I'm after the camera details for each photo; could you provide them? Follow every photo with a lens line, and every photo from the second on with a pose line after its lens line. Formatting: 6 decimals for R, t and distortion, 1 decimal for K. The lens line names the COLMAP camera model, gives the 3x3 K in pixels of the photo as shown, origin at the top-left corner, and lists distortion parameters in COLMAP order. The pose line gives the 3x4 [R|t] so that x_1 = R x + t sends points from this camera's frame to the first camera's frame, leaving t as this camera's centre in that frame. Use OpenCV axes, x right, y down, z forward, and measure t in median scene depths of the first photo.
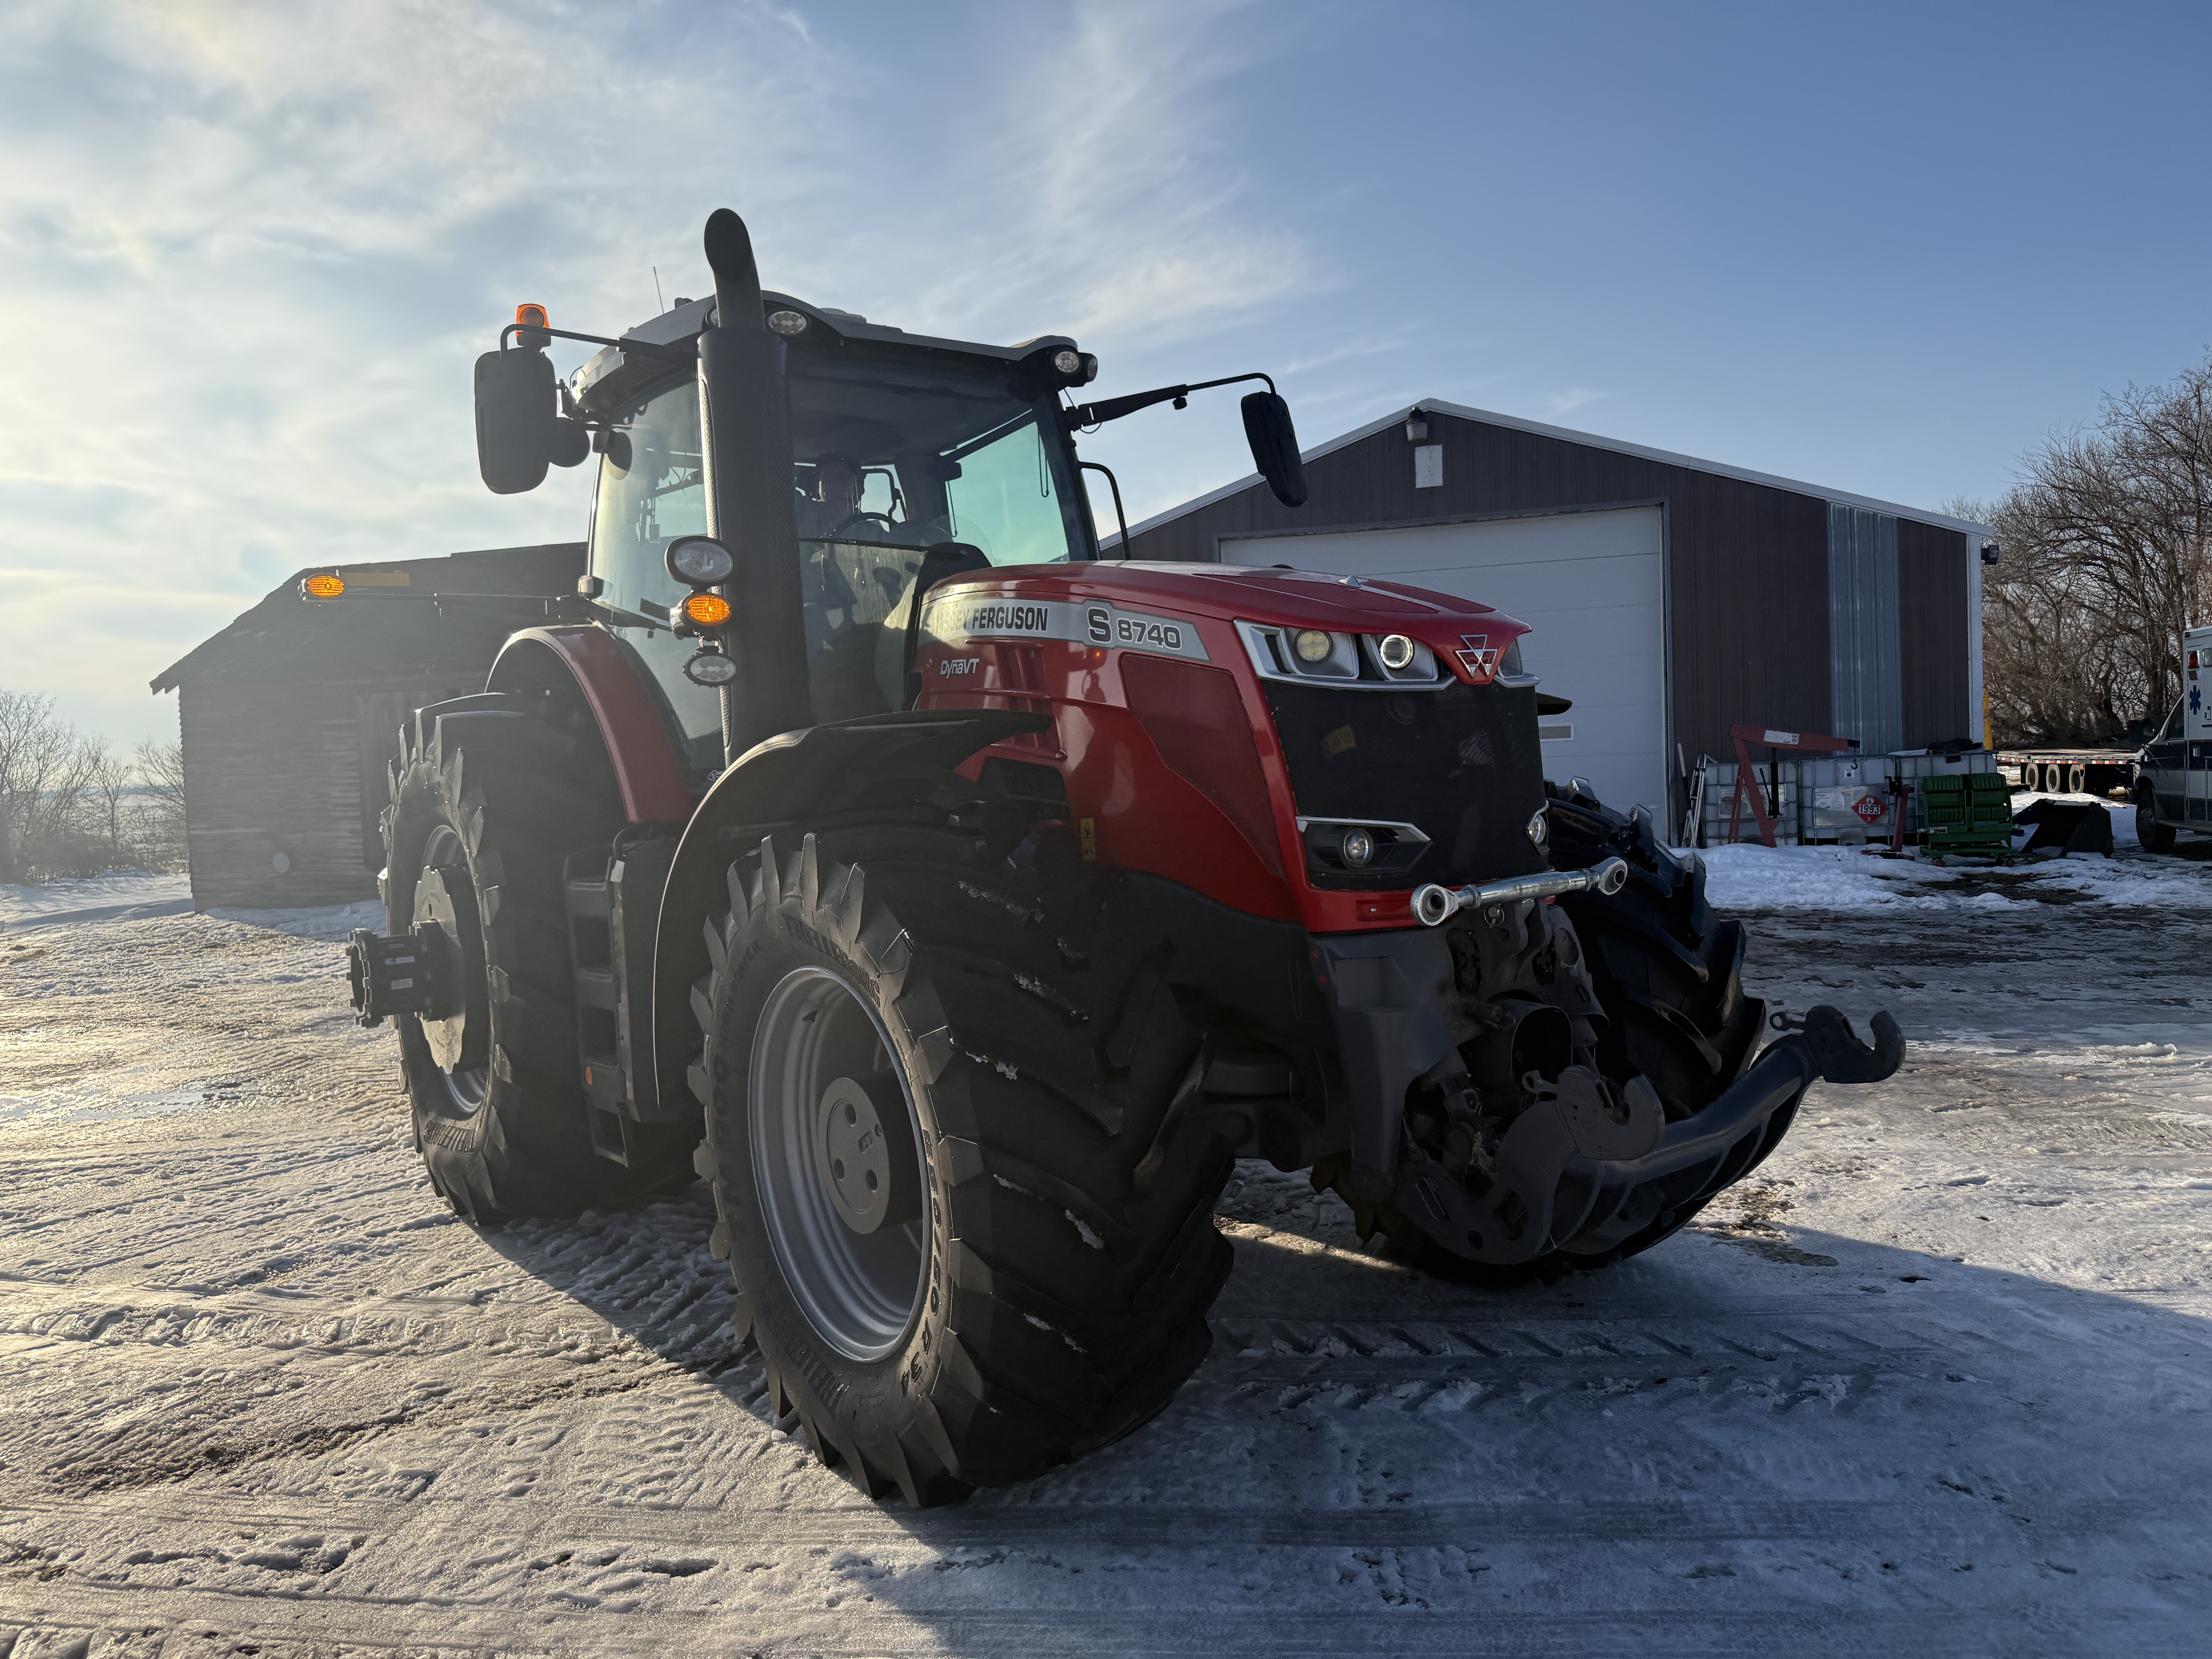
lens RADIAL K [[1548.9, 0, 1114.3], [0, 1548.9, 824.0], [0, 0, 1]] dist [0.033454, -0.038041]
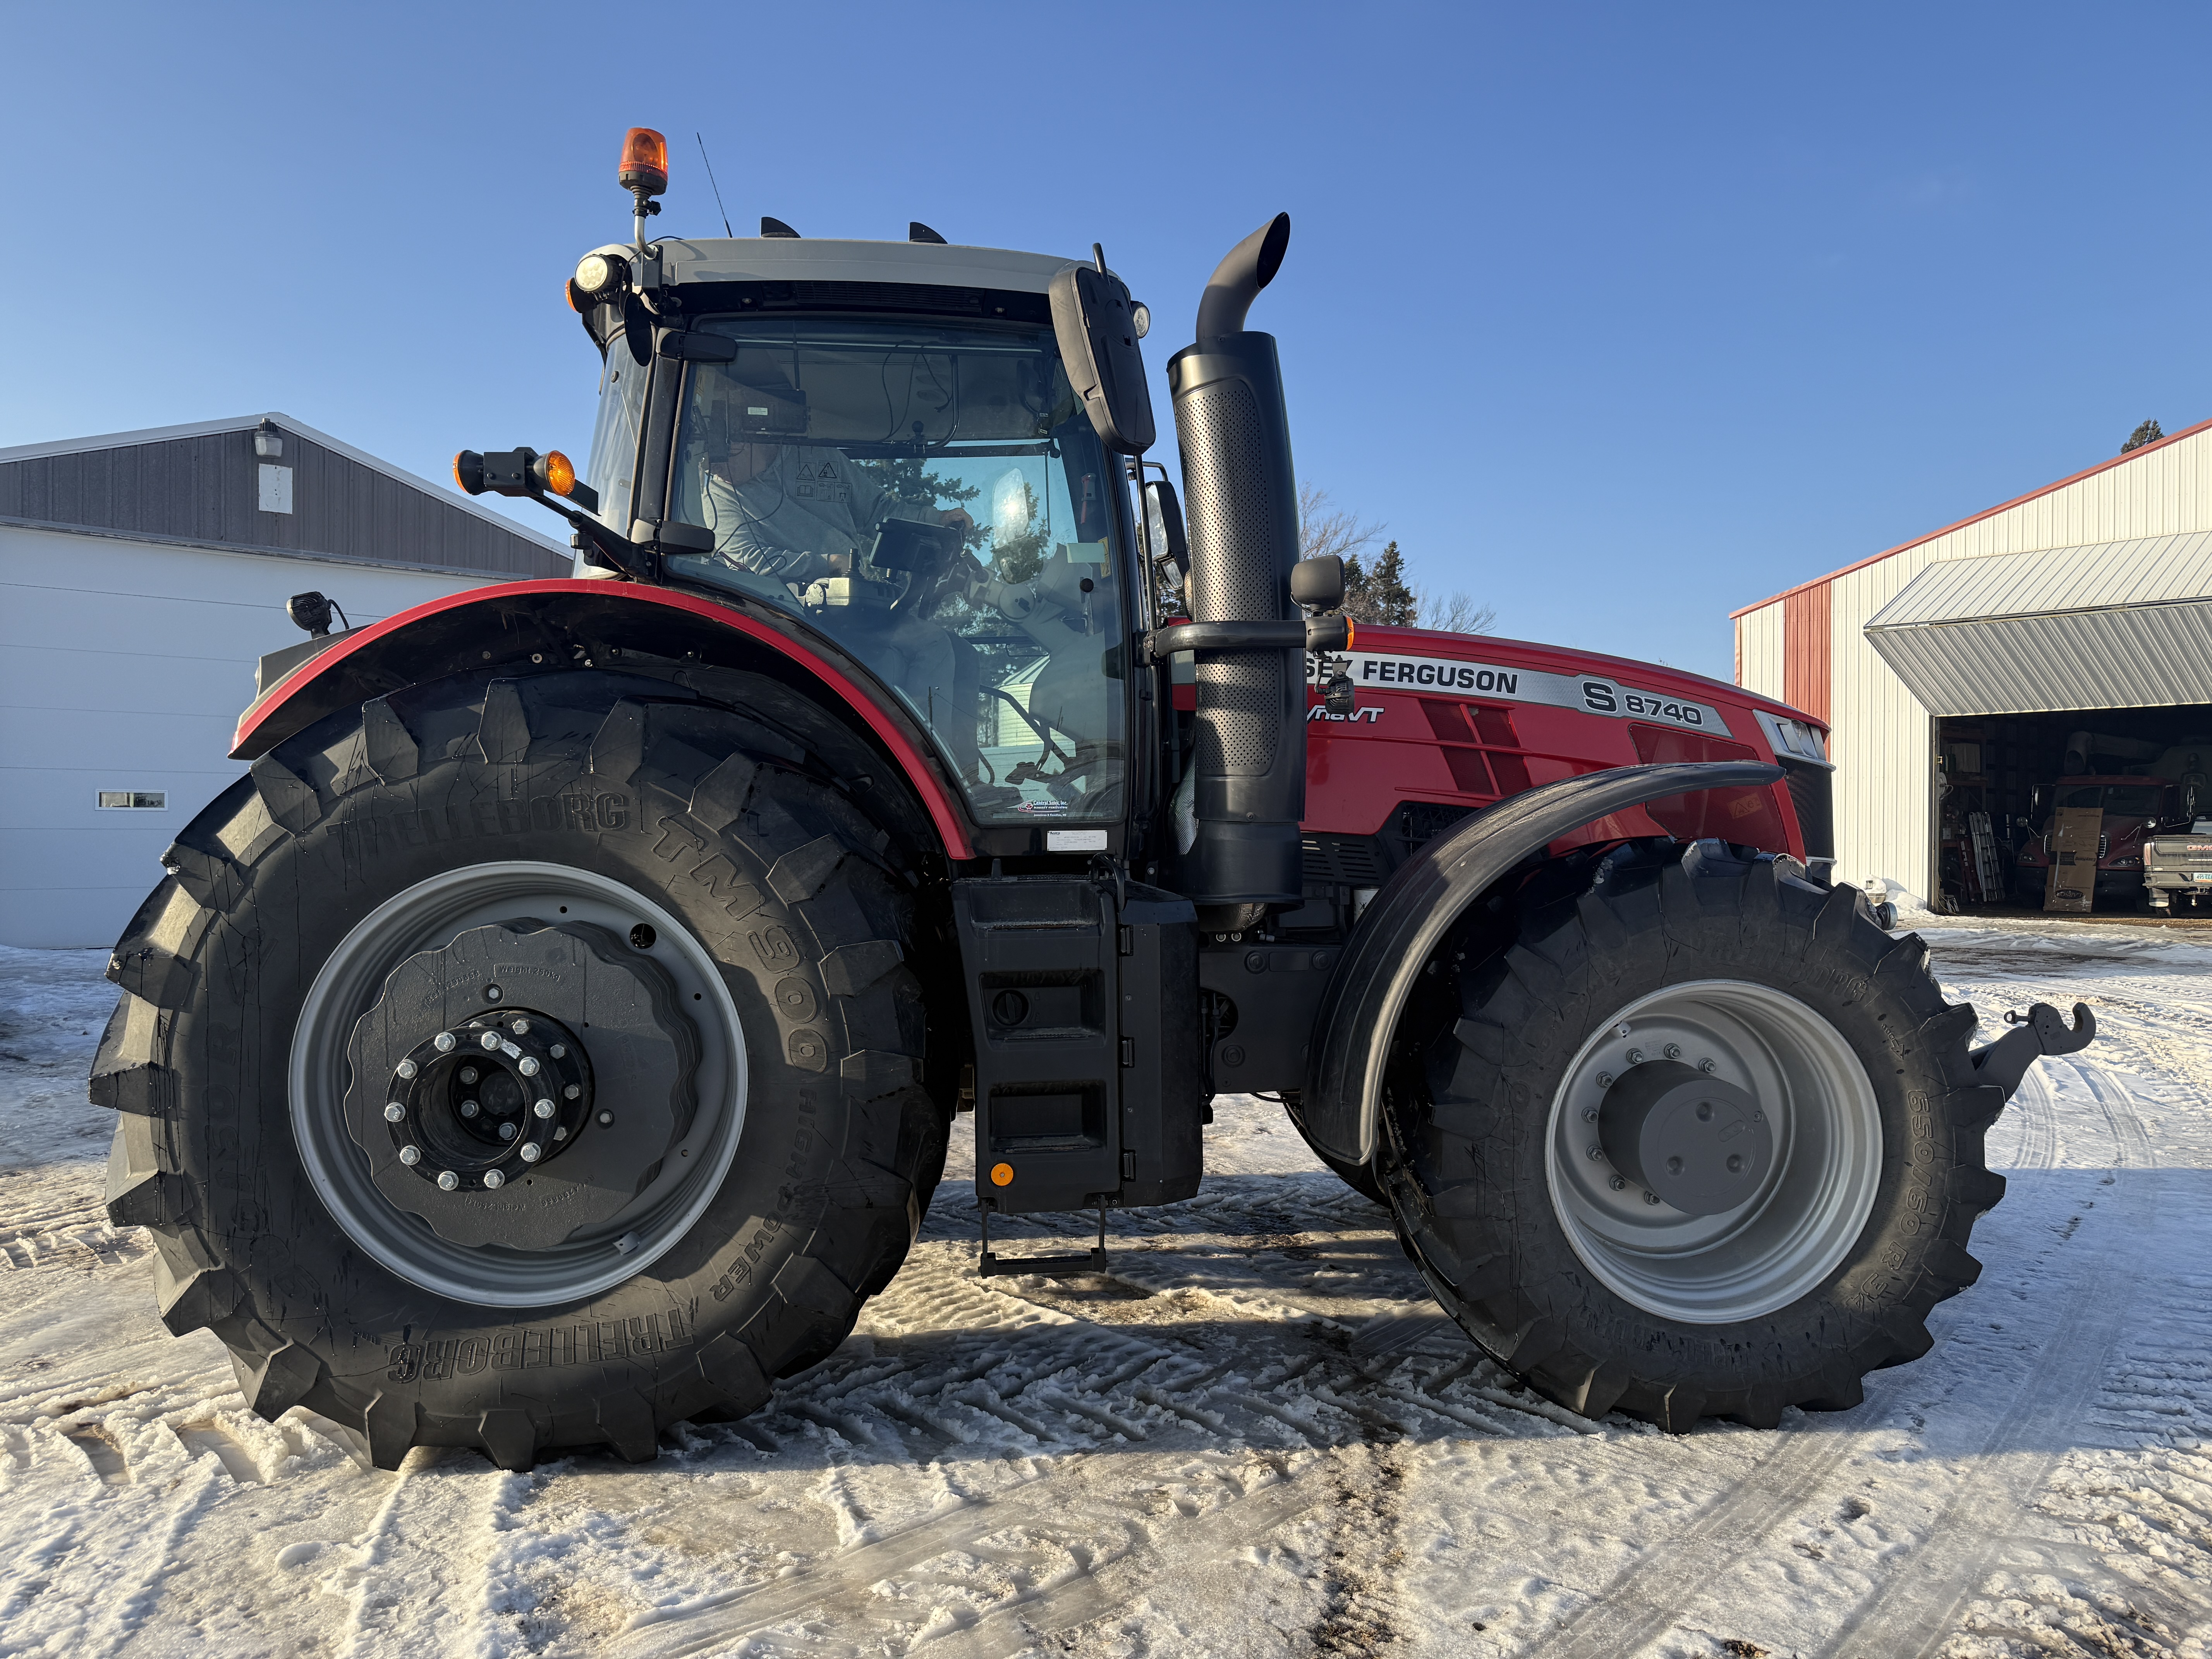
lens RADIAL K [[1548.9, 0, 1120.0], [0, 1548.9, 822.0], [0, 0, 1]] dist [0.033454, -0.038041]
pose [[0.552154, 0.041213, 0.832723, -1.161996], [0.007634, 0.998486, -0.054479, 0.030596], [-0.833707, 0.036438, 0.551003, 0.612913]]
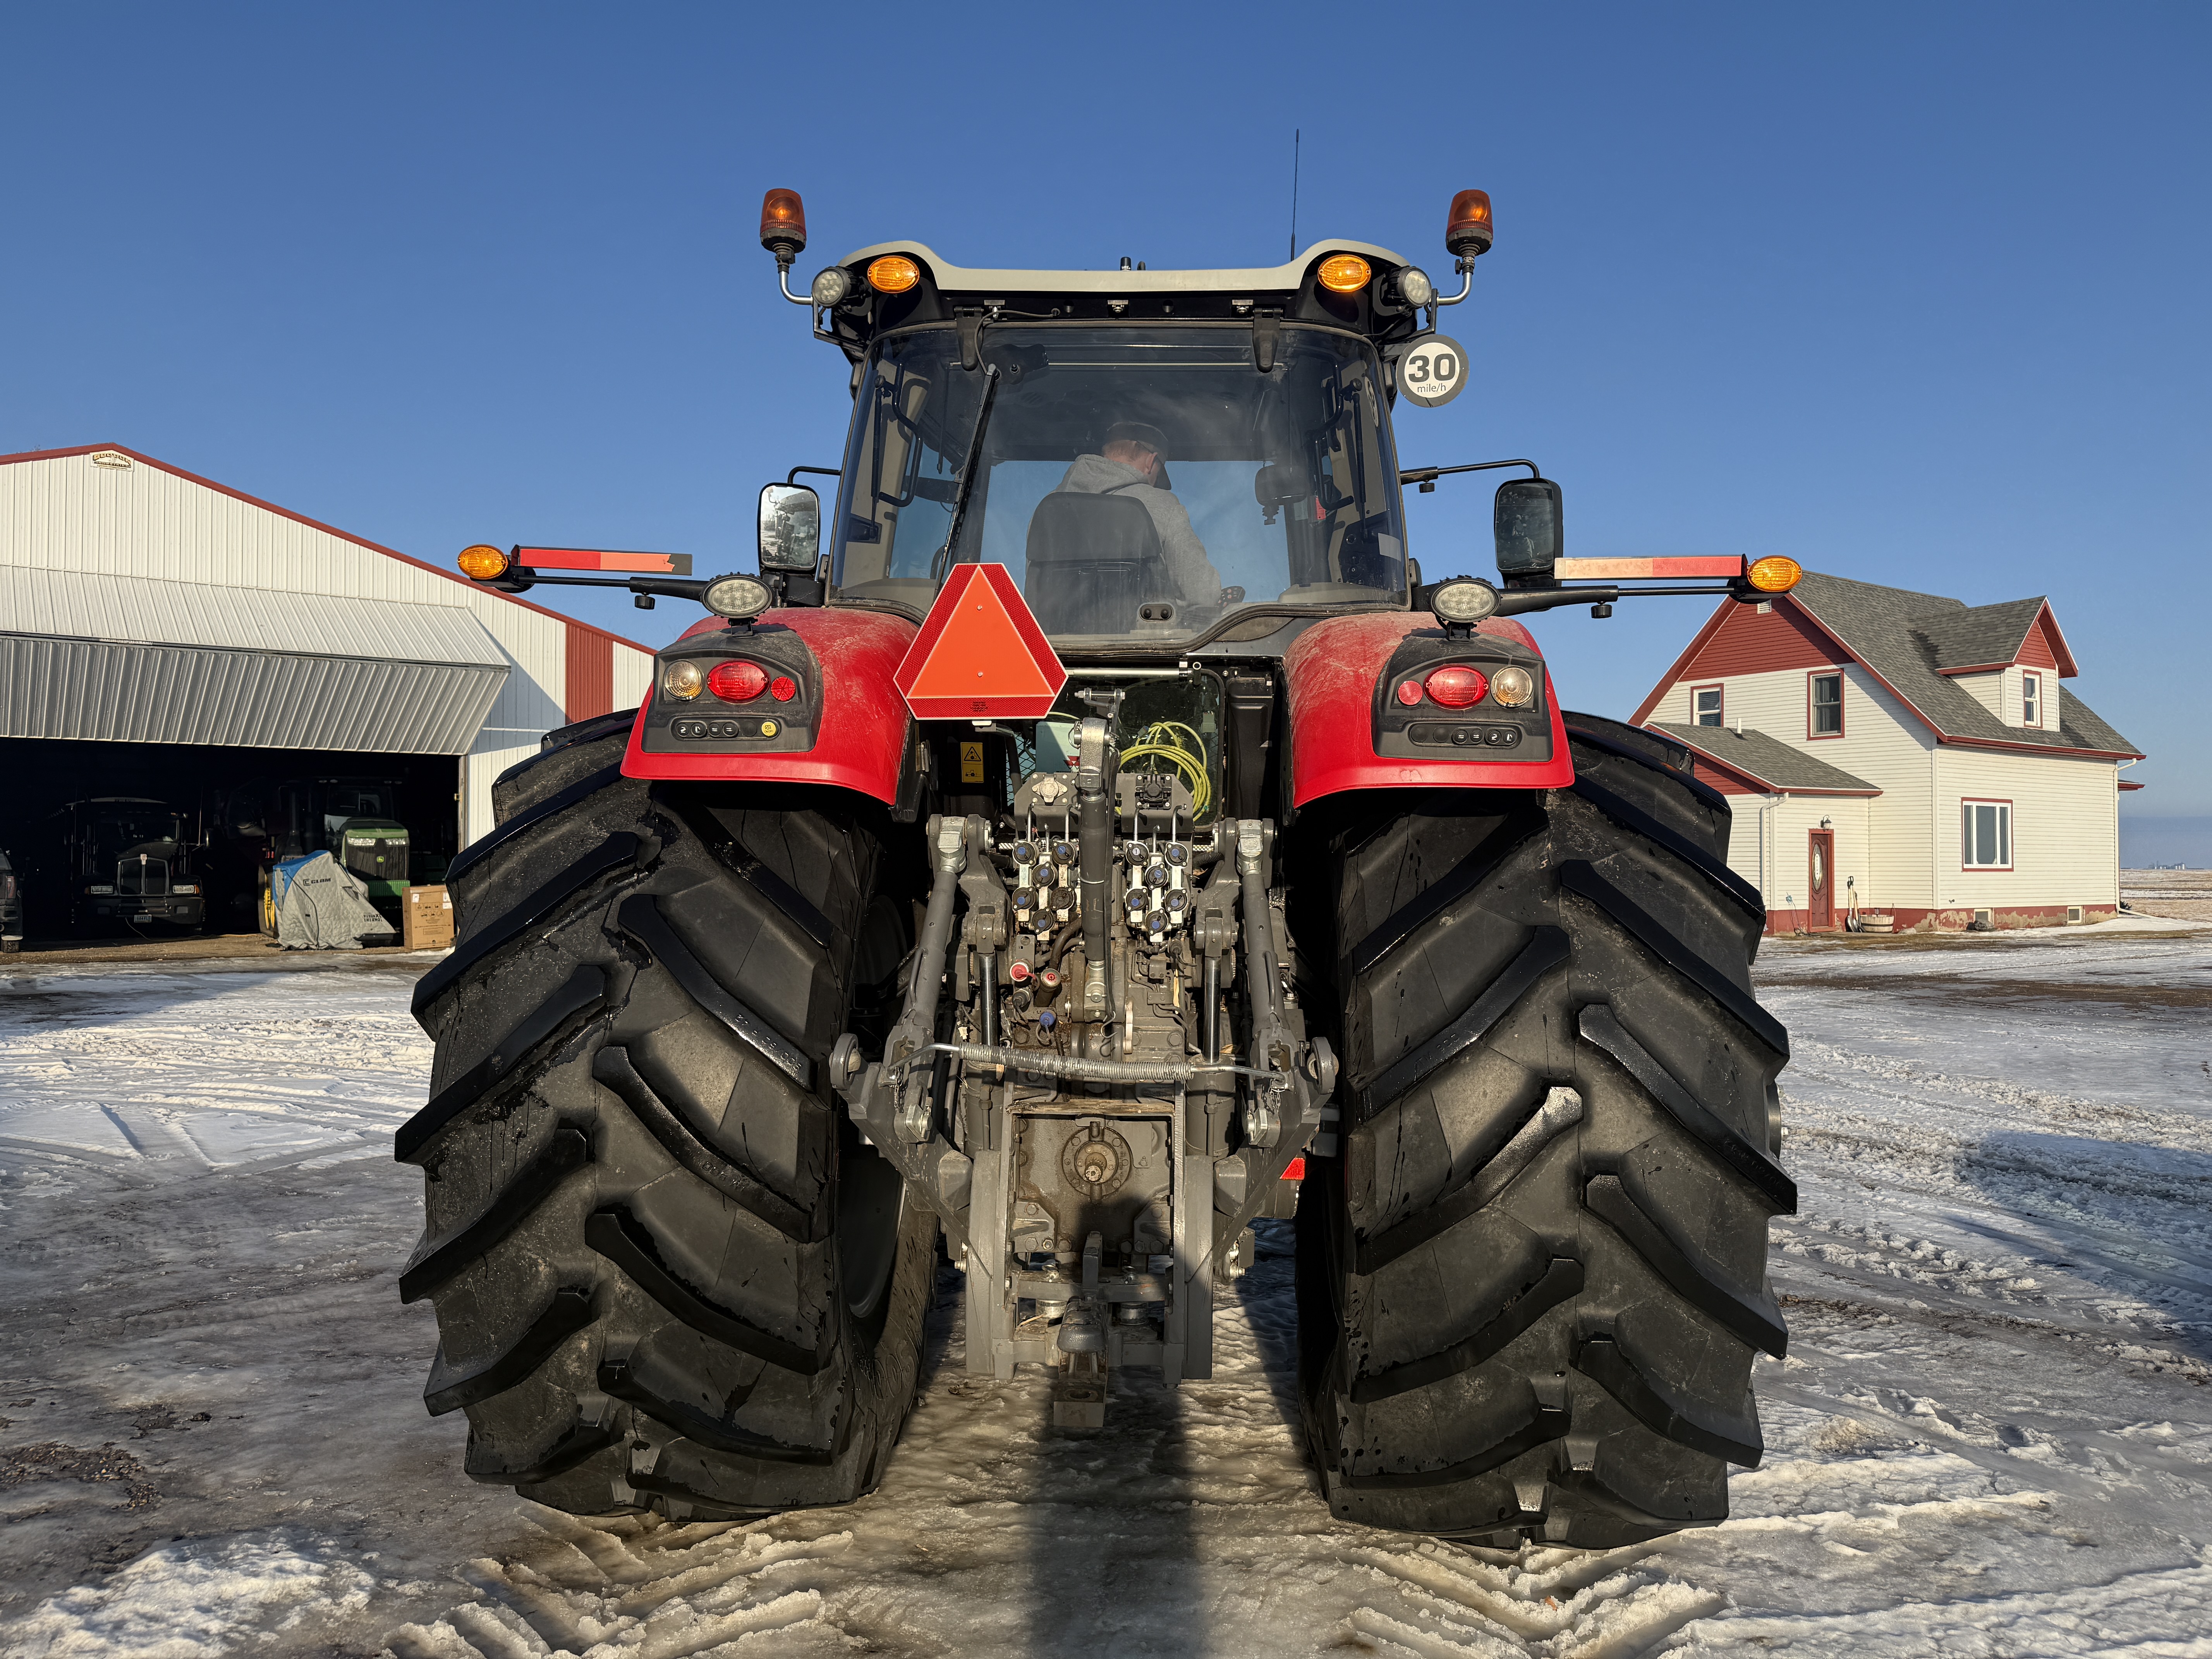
lens RADIAL K [[1548.9, 0, 1130.2], [0, 1548.9, 823.9], [0, 0, 1]] dist [0.033454, -0.038041]
pose [[-0.776935, 0.050546, 0.627549, -0.967446], [0.051887, 0.998522, -0.016187, -0.049285], [-0.627439, 0.019986, -0.778409, 2.336144]]
